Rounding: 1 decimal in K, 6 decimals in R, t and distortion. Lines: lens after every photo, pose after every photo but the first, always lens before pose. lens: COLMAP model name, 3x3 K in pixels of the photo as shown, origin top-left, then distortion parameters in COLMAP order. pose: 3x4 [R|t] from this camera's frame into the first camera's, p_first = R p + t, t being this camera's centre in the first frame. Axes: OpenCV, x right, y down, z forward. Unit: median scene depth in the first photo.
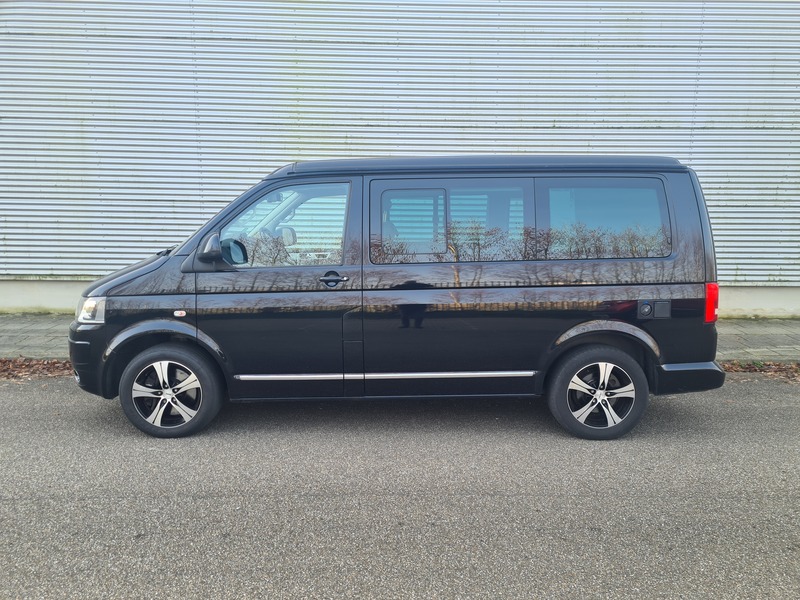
lens RADIAL K [[573.0, 0, 383.1], [0, 573.0, 298.1], [0, 0, 1]] dist [0.058703, -0.032090]
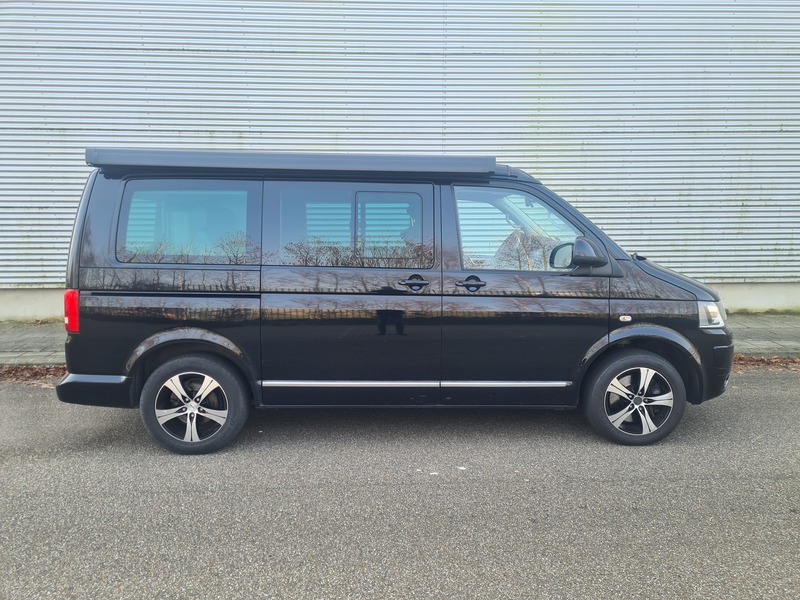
lens RADIAL K [[593.5, 0, 408.1], [0, 593.5, 299.4], [0, 0, 1]] dist [0.073698, -0.058727]
pose [[0.999711, -0.016330, 0.017634, -0.404815], [0.016527, 0.999801, -0.011138, 0.009535], [-0.017449, 0.011426, 0.999782, -0.079907]]
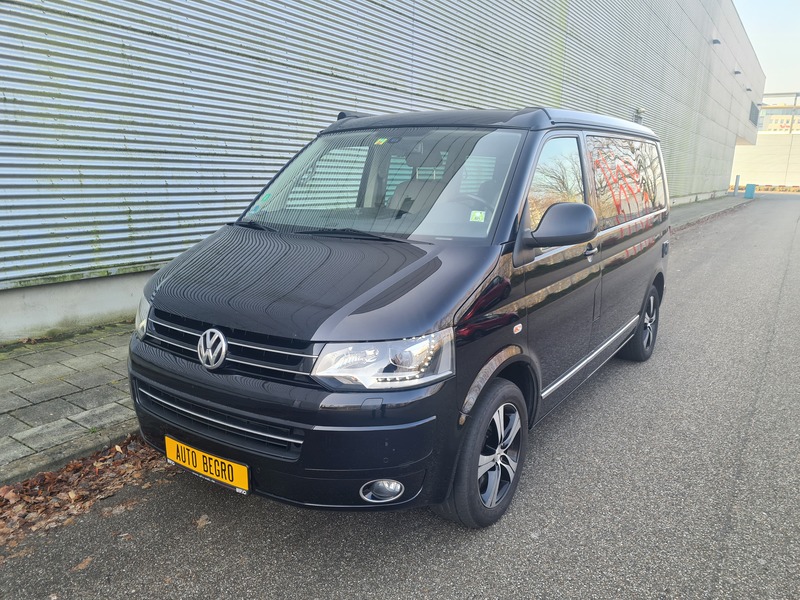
lens RADIAL K [[593.5, 0, 408.4], [0, 593.5, 298.7], [0, 0, 1]] dist [0.073698, -0.058727]
pose [[0.564080, -0.170377, 0.807951, -0.479724], [0.111058, 0.985245, 0.130228, -0.052896], [-0.818217, 0.016271, 0.574679, 0.351828]]
